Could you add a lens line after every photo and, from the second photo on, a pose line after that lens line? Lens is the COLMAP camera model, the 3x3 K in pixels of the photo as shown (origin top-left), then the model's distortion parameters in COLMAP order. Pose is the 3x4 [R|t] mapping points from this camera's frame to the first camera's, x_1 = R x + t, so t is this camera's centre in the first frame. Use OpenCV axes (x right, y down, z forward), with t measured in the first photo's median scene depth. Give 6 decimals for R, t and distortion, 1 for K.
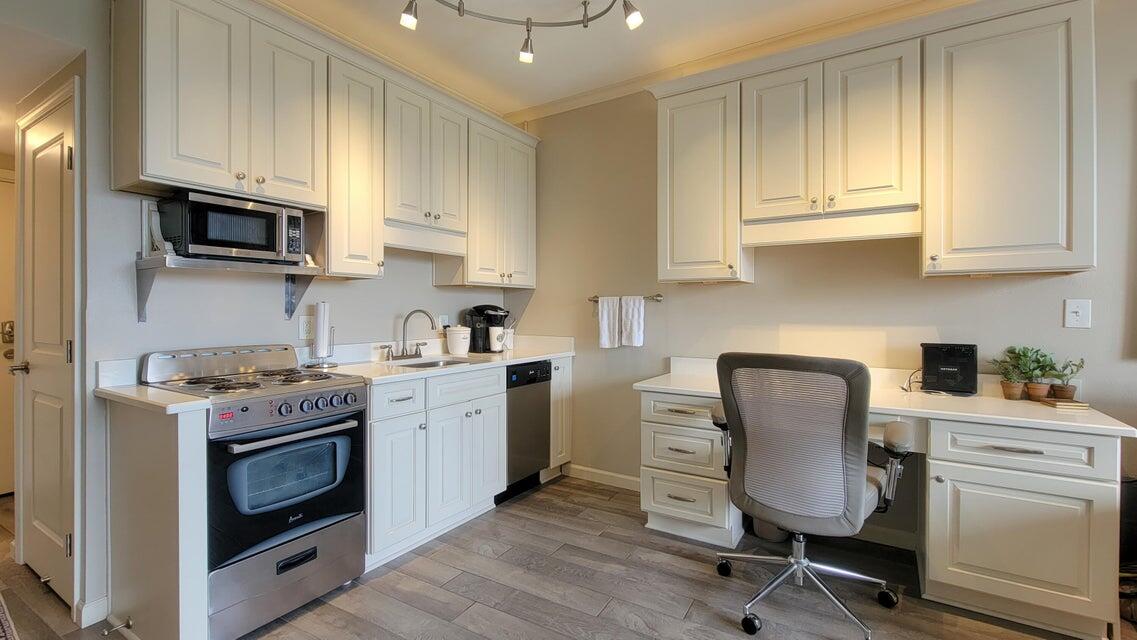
lens RADIAL K [[476.7, 0, 576.9], [0, 476.7, 304.2], [0, 0, 1]] dist [-0.007823, 0.001788]
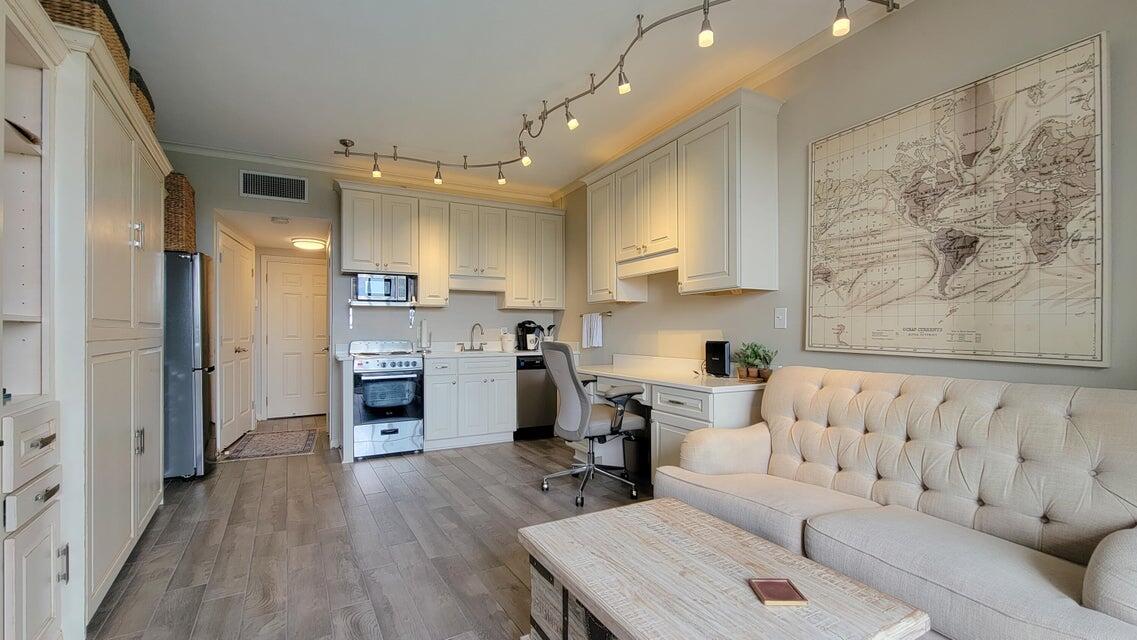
lens RADIAL K [[476.7, 0, 569.3], [0, 476.7, 319.5], [0, 0, 1]] dist [-0.007823, 0.001788]
pose [[0.862902, -0.015002, -0.505148, 1.115322], [0.007990, 0.999839, -0.016046, 0.037026], [0.505308, 0.009810, 0.862883, -0.458200]]
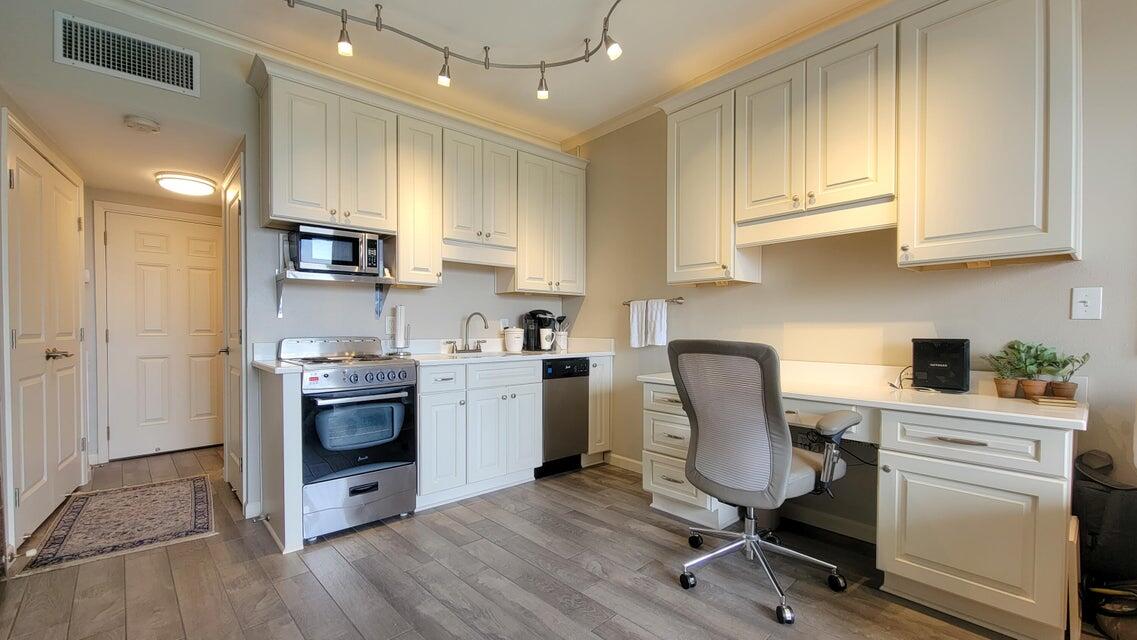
lens RADIAL K [[476.7, 0, 576.8], [0, 476.7, 326.1], [0, 0, 1]] dist [-0.007823, 0.001788]
pose [[0.956720, 0.001143, -0.291008, 0.351968], [0.001797, 0.999950, 0.009837, 0.046285], [0.291005, -0.009934, 0.956670, -0.119372]]
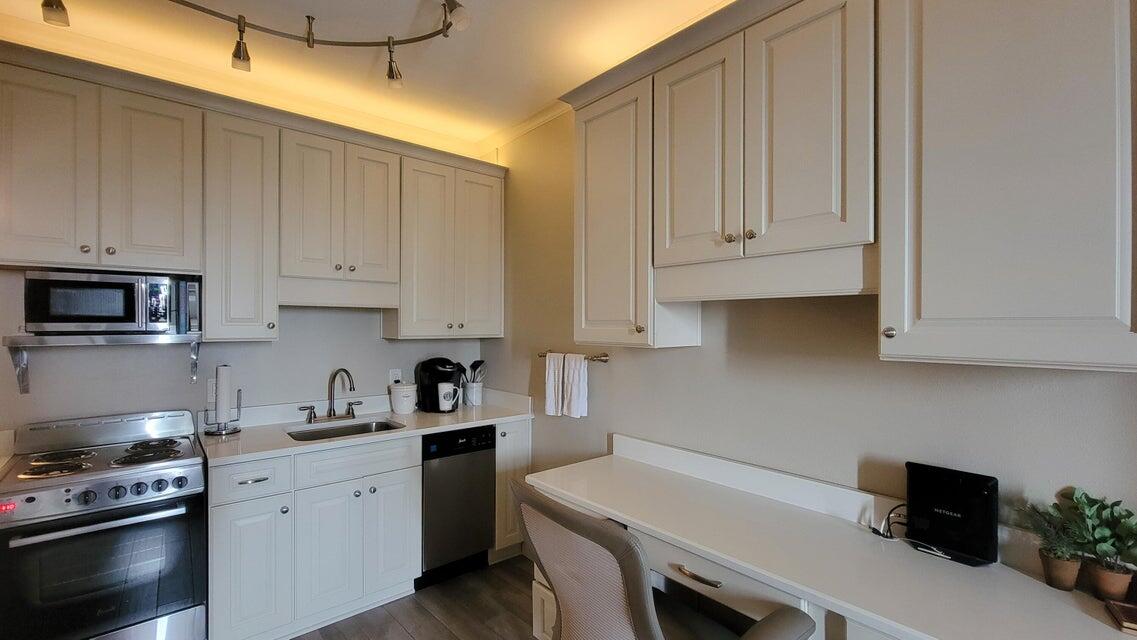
lens RADIAL K [[476.7, 0, 583.5], [0, 476.7, 323.0], [0, 0, 1]] dist [-0.007823, 0.001788]
pose [[0.964206, -0.004327, -0.265118, 0.485848], [0.004494, 0.999990, 0.000026, -0.099898], [0.265115, -0.001216, 0.964216, 0.295270]]
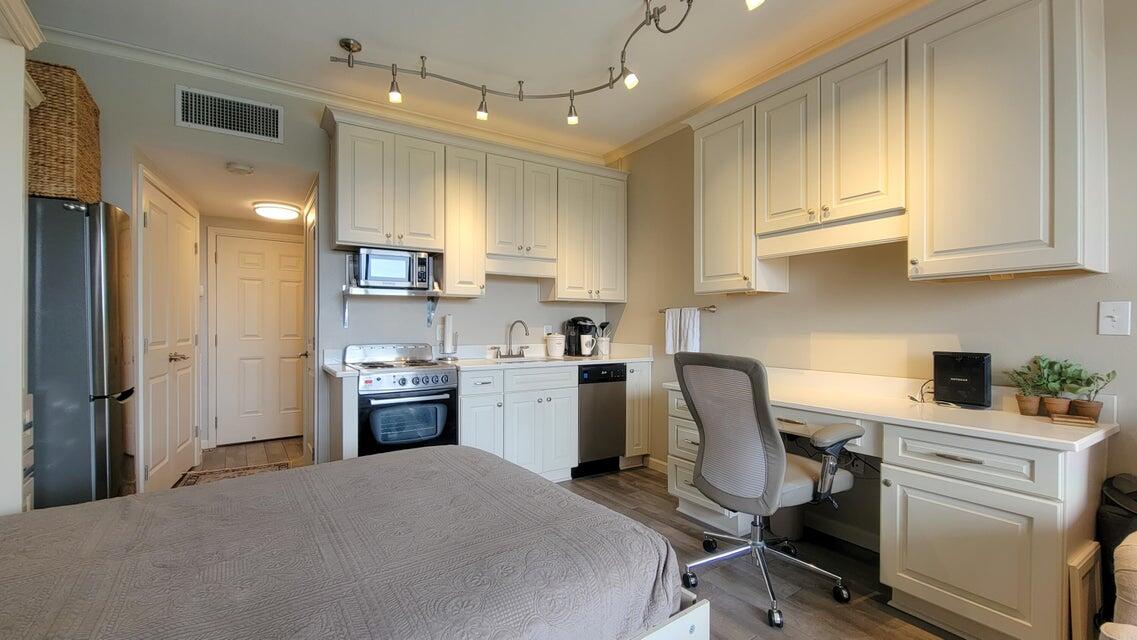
lens RADIAL K [[476.7, 0, 575.6], [0, 476.7, 318.3], [0, 0, 1]] dist [-0.007823, 0.001788]
pose [[0.904710, -0.005978, -0.425986, 0.483660], [0.003456, 0.999972, -0.006693, 0.019618], [0.426014, 0.004583, 0.904705, -0.158412]]
